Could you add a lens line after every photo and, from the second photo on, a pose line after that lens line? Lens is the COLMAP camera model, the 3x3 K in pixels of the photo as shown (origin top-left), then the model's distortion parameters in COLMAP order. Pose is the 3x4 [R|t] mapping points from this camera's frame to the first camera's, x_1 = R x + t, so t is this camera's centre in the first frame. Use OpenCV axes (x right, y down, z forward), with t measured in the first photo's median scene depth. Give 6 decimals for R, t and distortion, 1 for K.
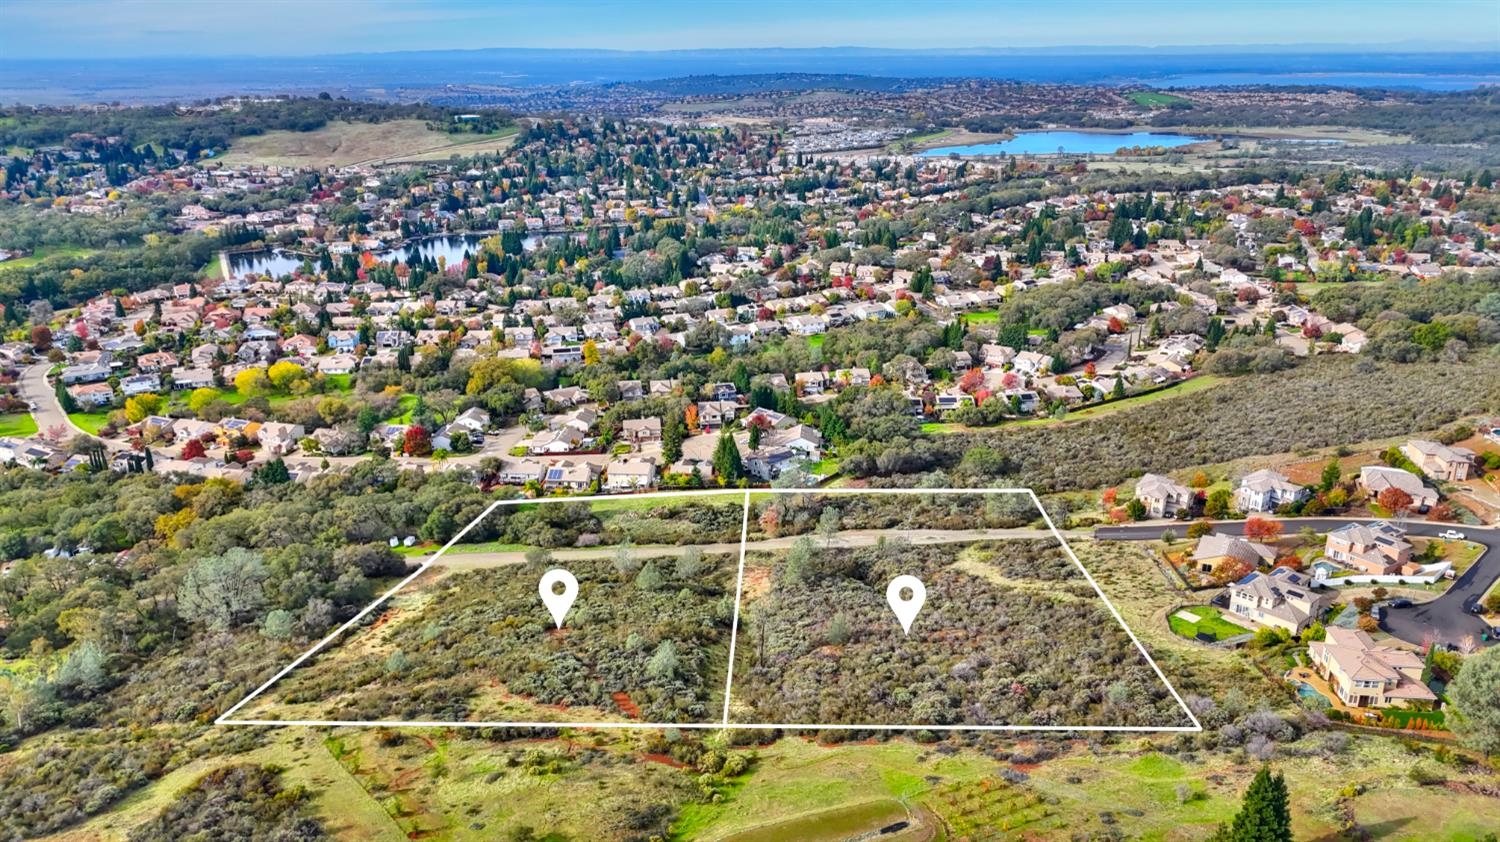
lens RADIAL K [[1092.3, 0, 760.9], [0, 1092.3, 420.3], [0, 0, 1]] dist [0.057238, -0.047996]
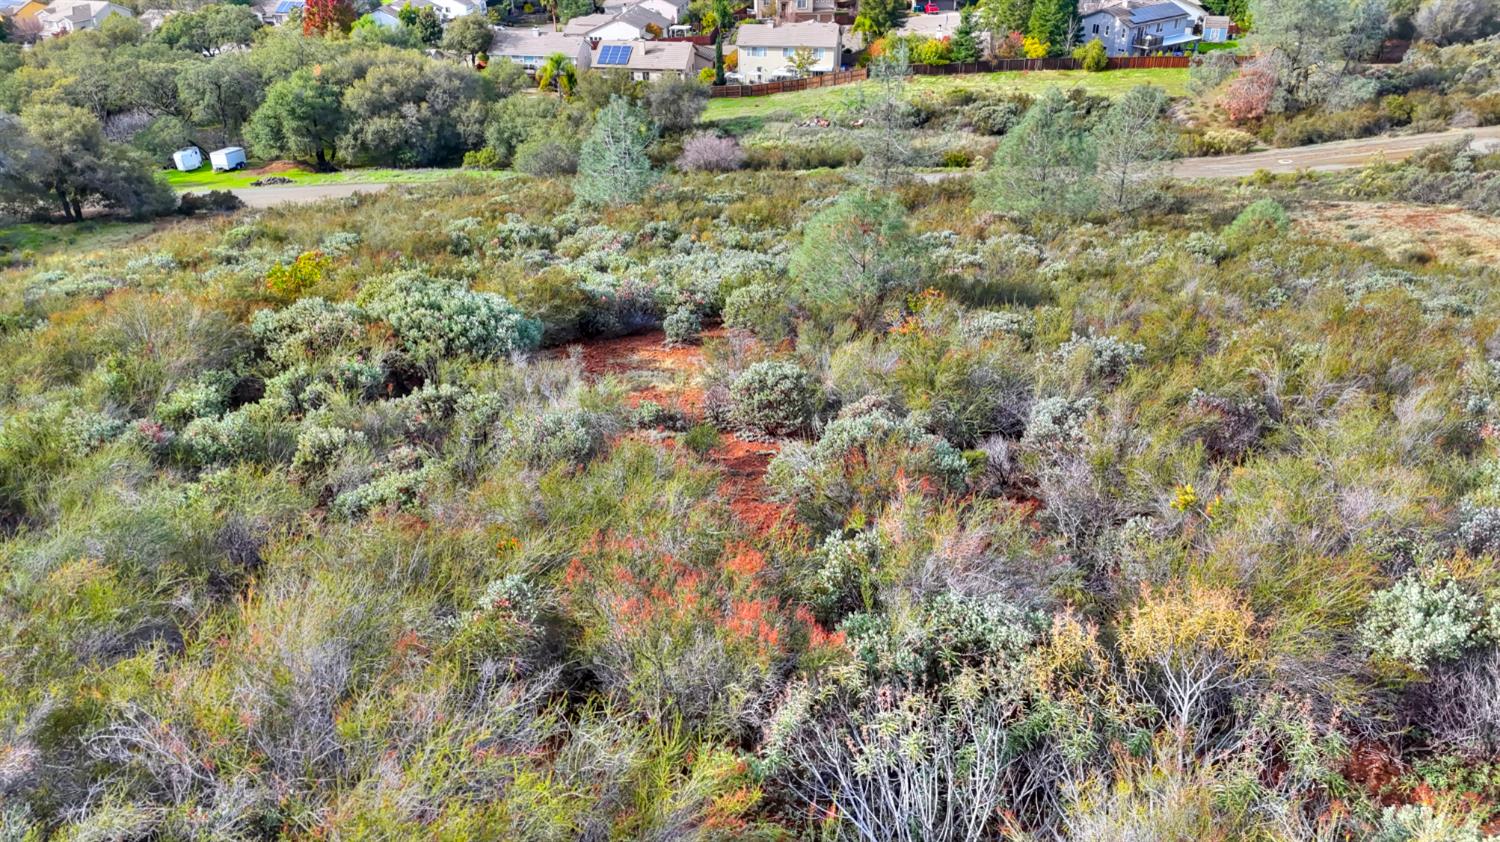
lens RADIAL K [[1092.3, 0, 759.6], [0, 1092.3, 422.3], [0, 0, 1]] dist [0.057238, -0.047996]
pose [[0.998369, 0.028144, -0.049670, -0.104648], [-0.018640, 0.983056, 0.182357, 0.110252], [0.053961, -0.181134, 0.981977, 0.548478]]
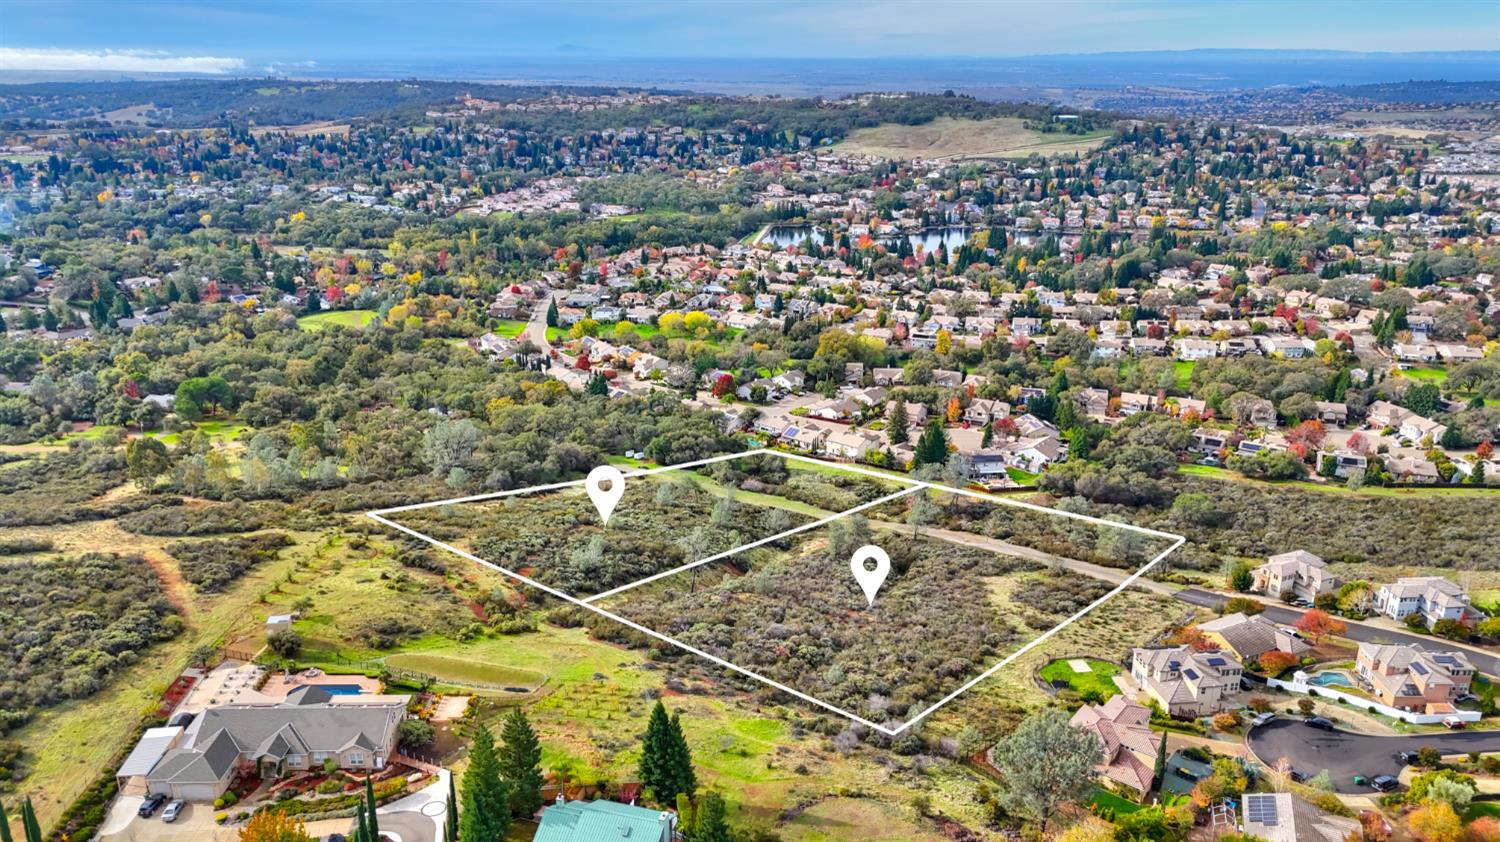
lens RADIAL K [[1092.3, 0, 761.3], [0, 1092.3, 449.5], [0, 0, 1]] dist [0.057238, -0.047996]
pose [[0.831508, 0.199339, -0.518516, 0.358566], [-0.187694, 0.979322, 0.075500, -0.010784], [0.522844, 0.034543, 0.851728, 0.045191]]
